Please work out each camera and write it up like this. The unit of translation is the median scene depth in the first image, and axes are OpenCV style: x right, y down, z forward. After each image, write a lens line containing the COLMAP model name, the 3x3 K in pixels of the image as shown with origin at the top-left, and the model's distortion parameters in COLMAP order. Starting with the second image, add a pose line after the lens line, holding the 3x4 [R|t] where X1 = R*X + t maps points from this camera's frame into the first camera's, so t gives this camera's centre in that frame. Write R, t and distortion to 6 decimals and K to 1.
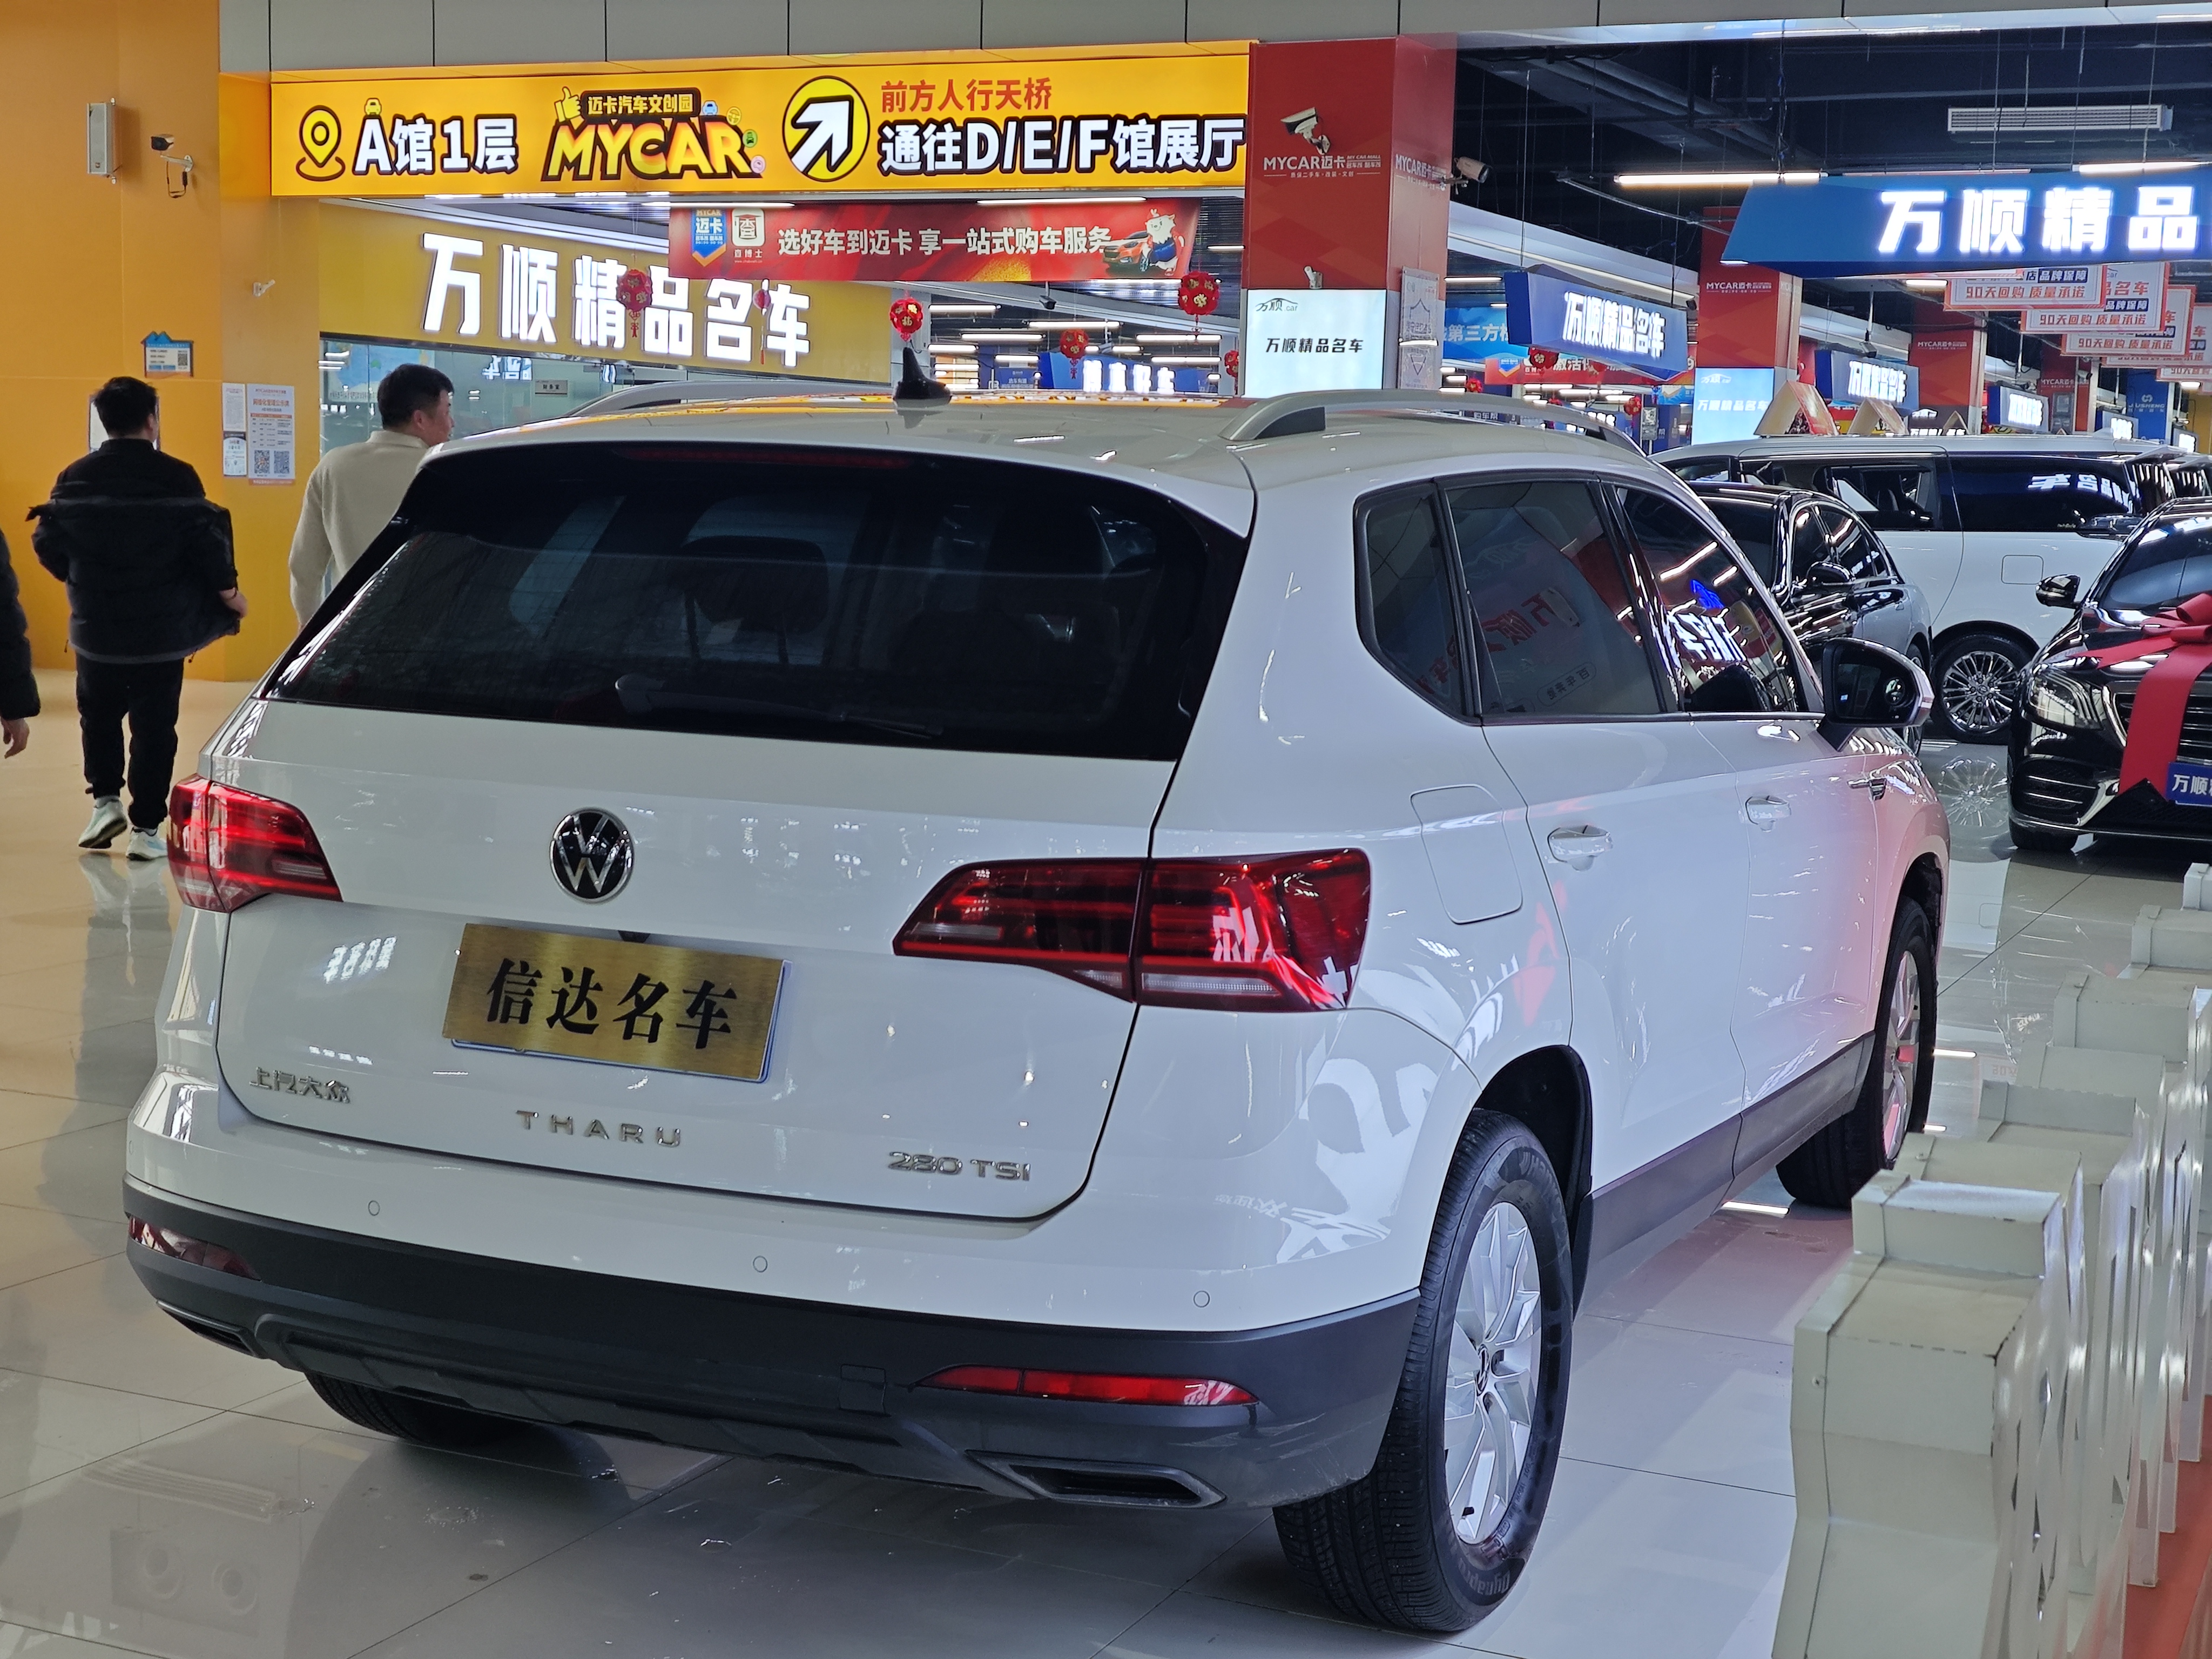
lens RADIAL K [[3087.5, 0, 1193.2], [0, 3087.5, 833.9], [0, 0, 1]] dist [0.167561, -0.564898]
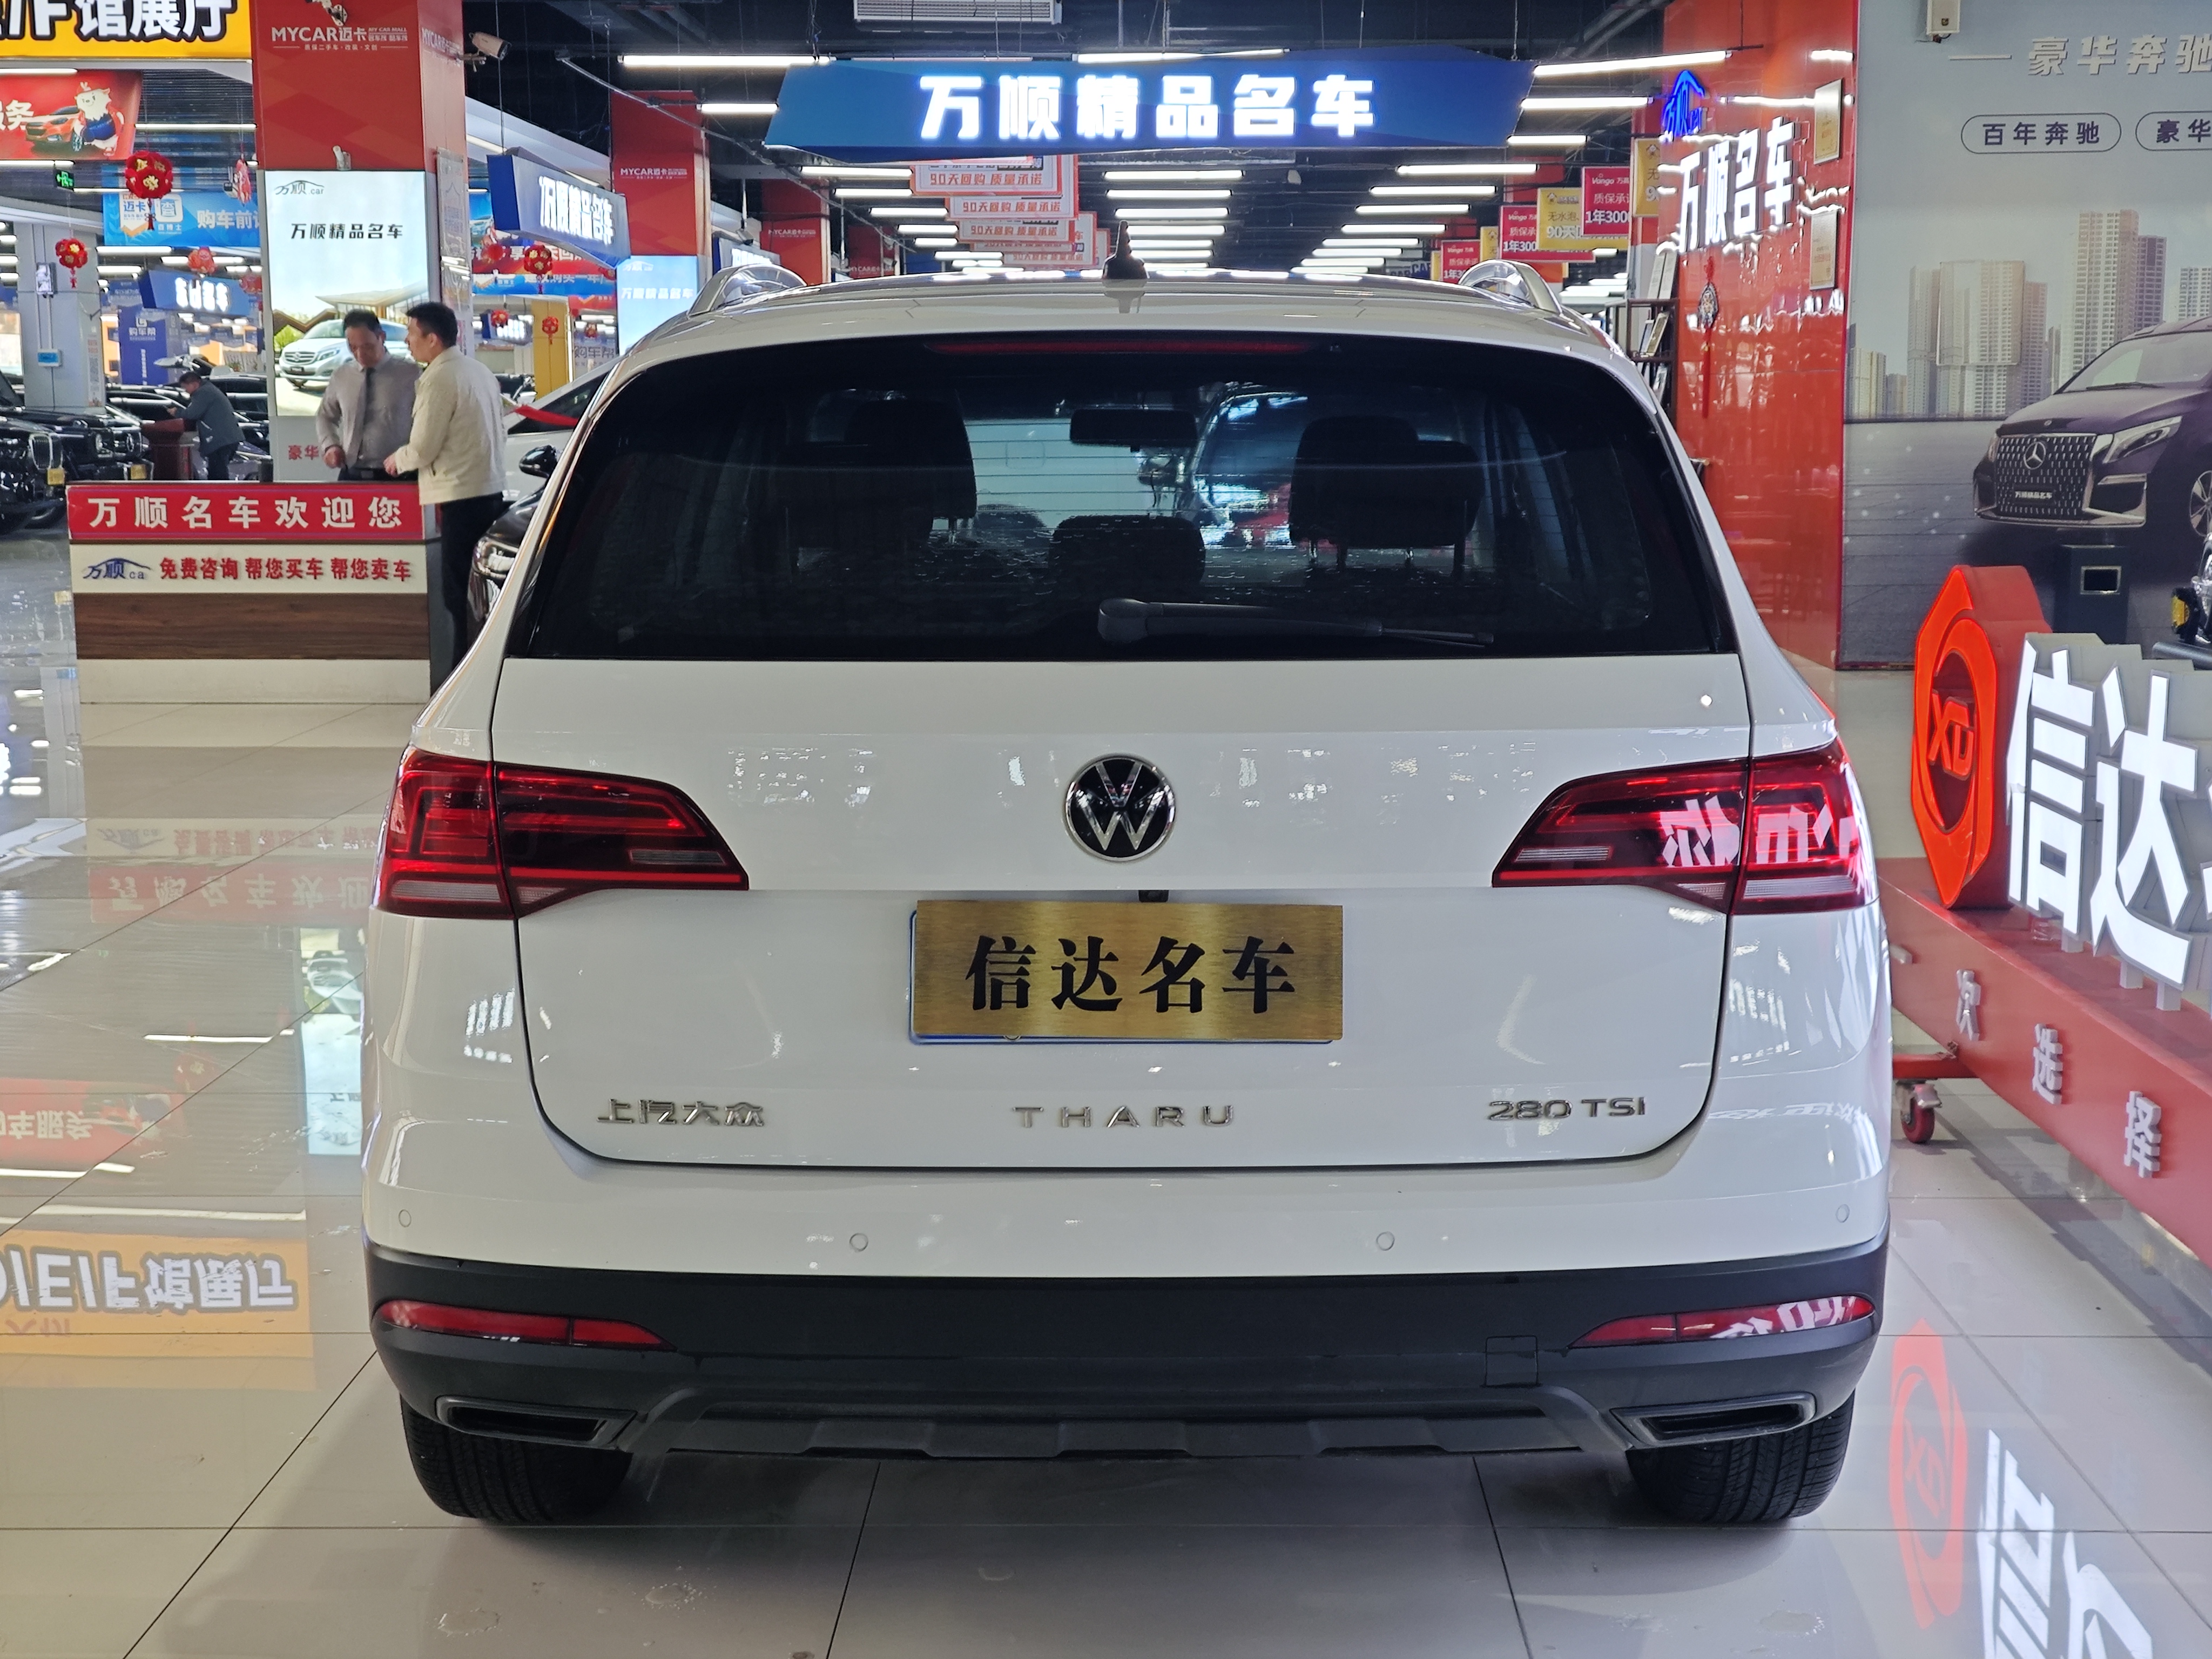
lens RADIAL K [[3062.2, 0, 1118.9], [0, 3062.2, 822.0], [0, 0, 1]] dist [0.129706, -0.288448]
pose [[0.913445, -0.087012, 0.397550, -0.143453], [0.074237, 0.996111, 0.047445, -0.008018], [-0.400133, -0.013826, 0.916353, 0.055574]]
